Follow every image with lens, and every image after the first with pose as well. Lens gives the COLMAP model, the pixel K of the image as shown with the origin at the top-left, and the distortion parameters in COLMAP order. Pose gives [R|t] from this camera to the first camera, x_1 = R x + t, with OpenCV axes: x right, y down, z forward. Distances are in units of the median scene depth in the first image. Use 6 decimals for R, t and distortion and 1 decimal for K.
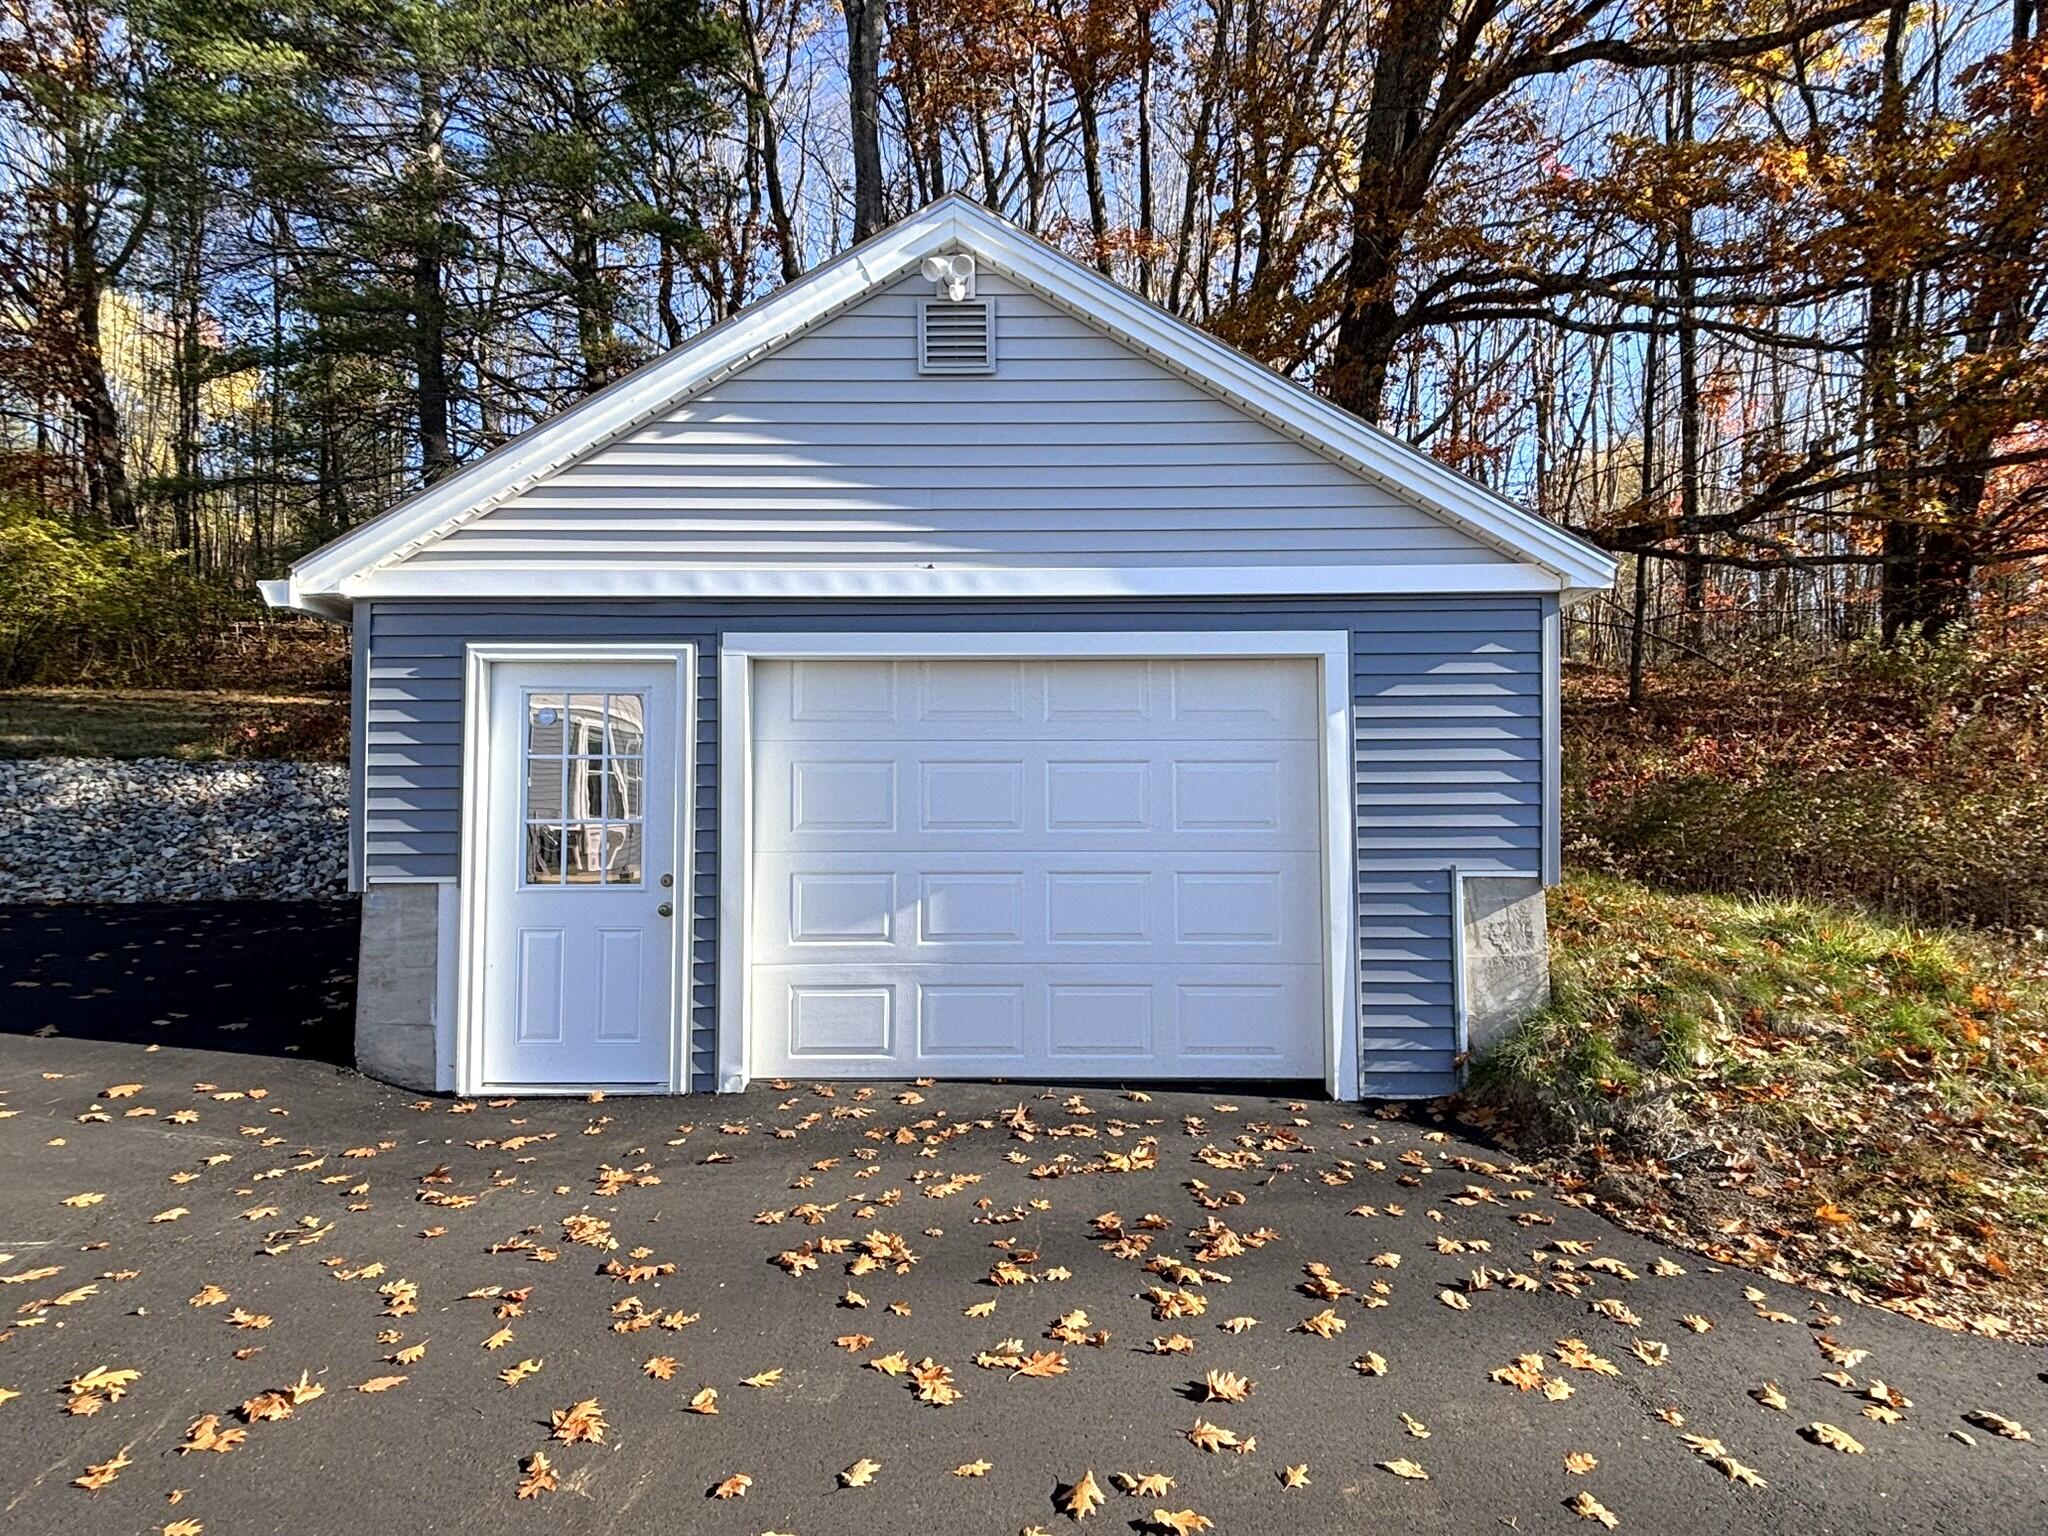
lens RADIAL K [[1181.8, 0, 1024.0], [0, 1181.8, 768.0], [0, 0, 1]] dist [0.037341, 0.000320]
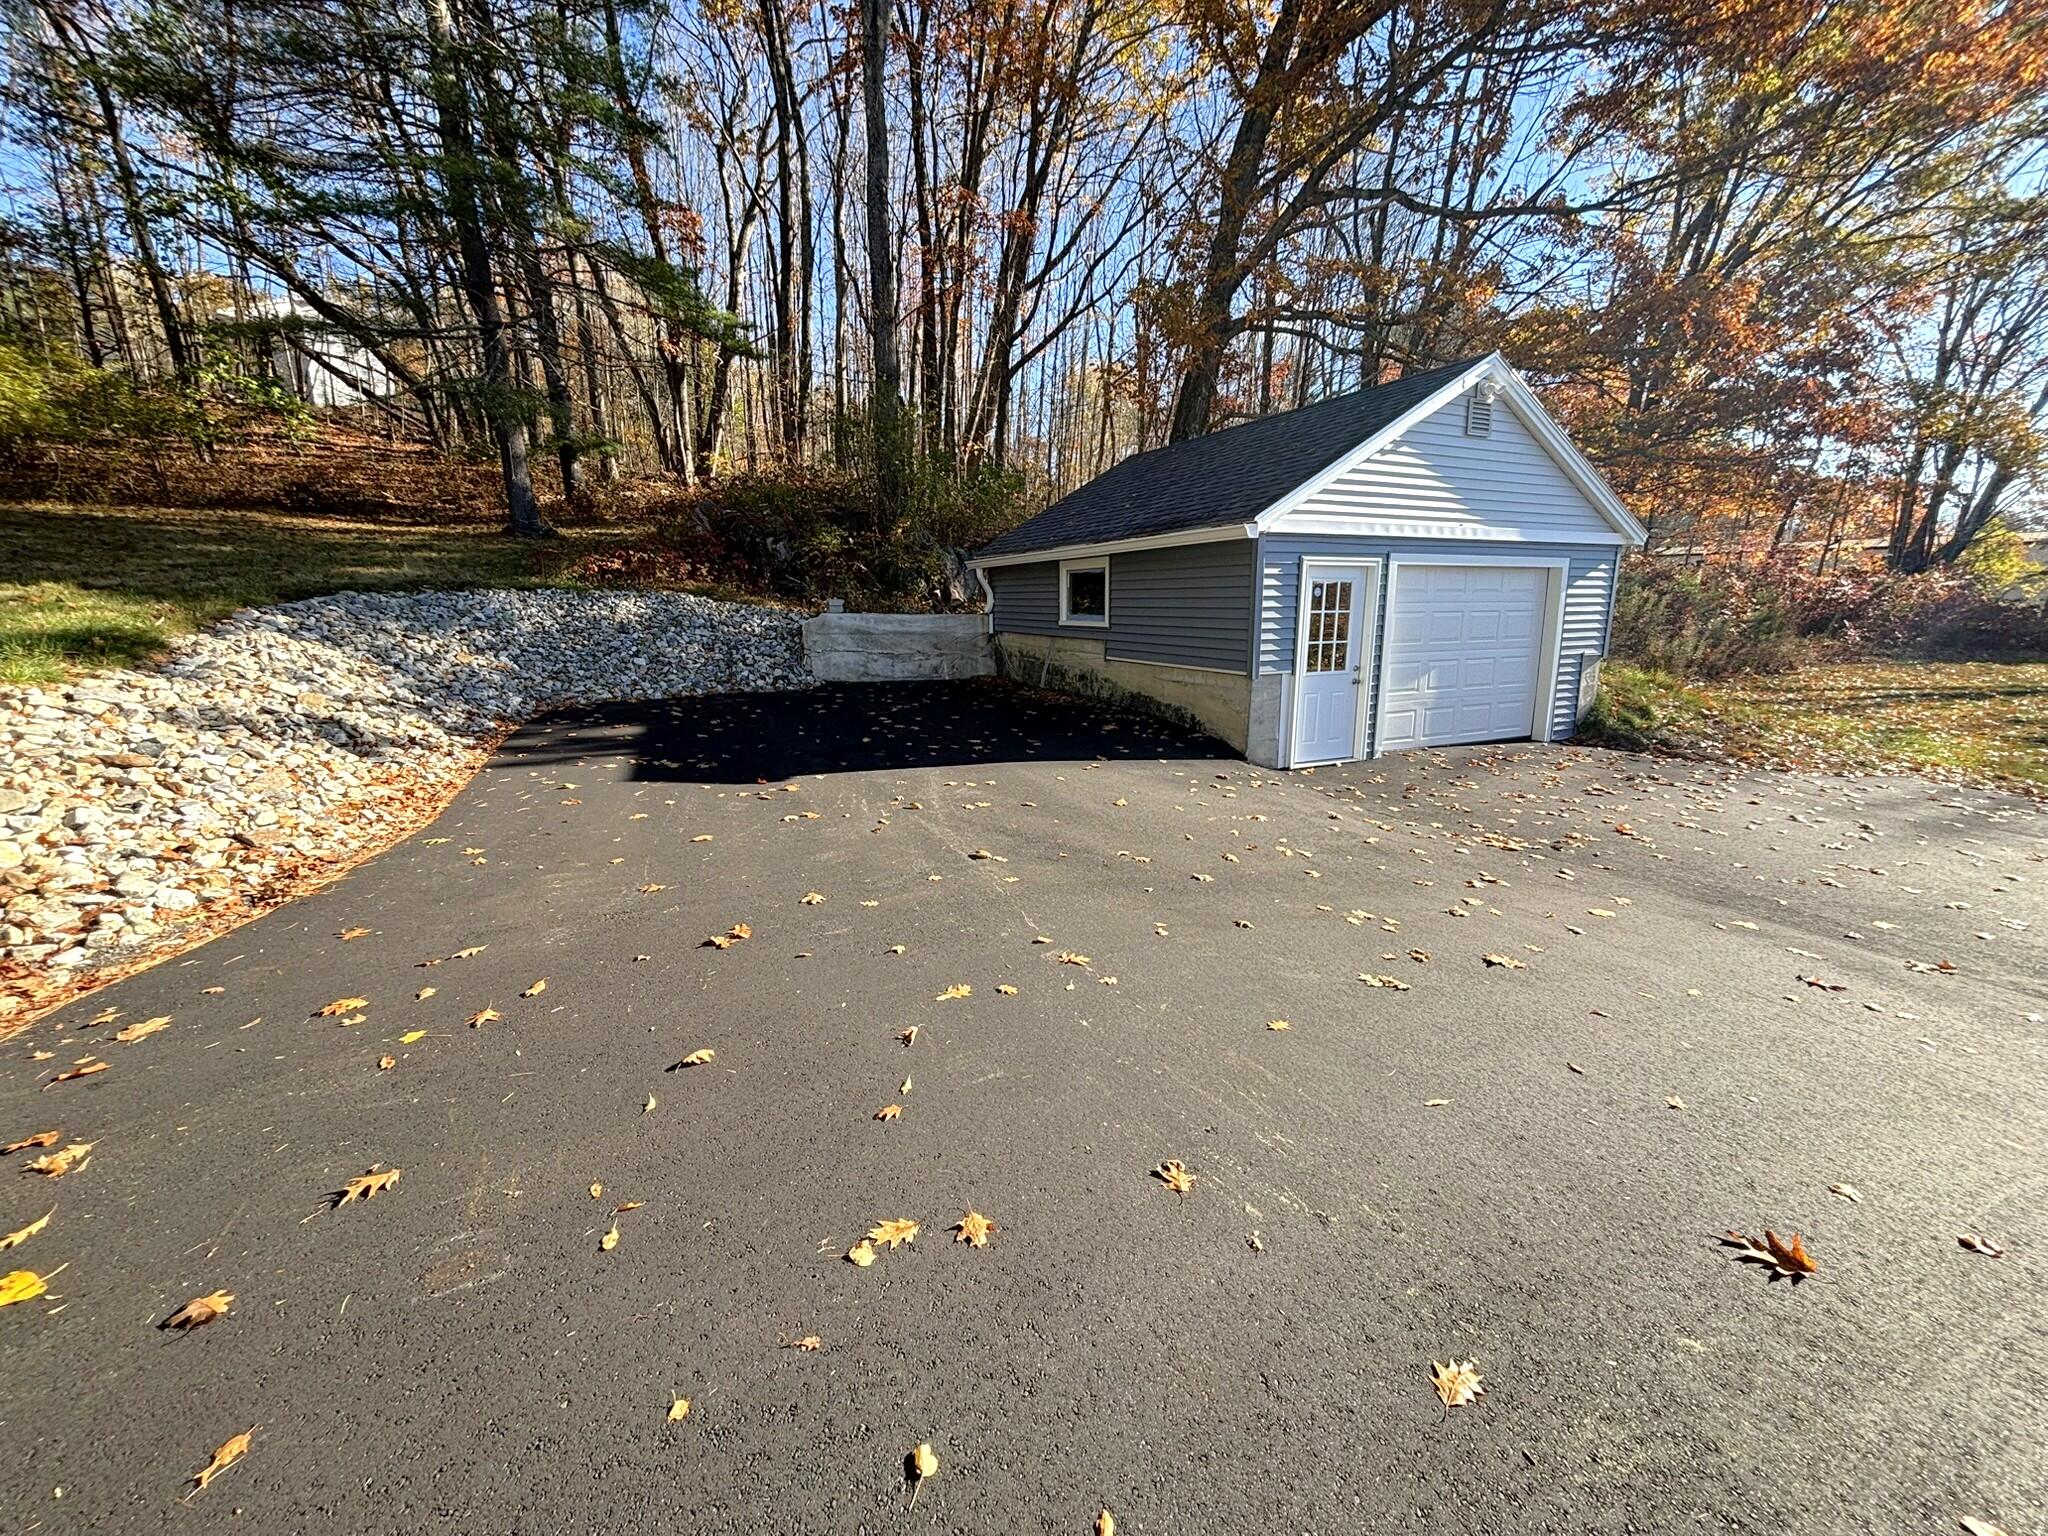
lens RADIAL K [[782.9, 0, 1024.0], [0, 782.9, 768.0], [0, 0, 1]] dist [-0.033319, -0.000029]
pose [[0.923720, -0.085591, 0.373383, -1.442806], [-0.008247, 0.970049, 0.242767, -0.071750], [-0.382979, -0.227328, 0.895349, -0.102298]]
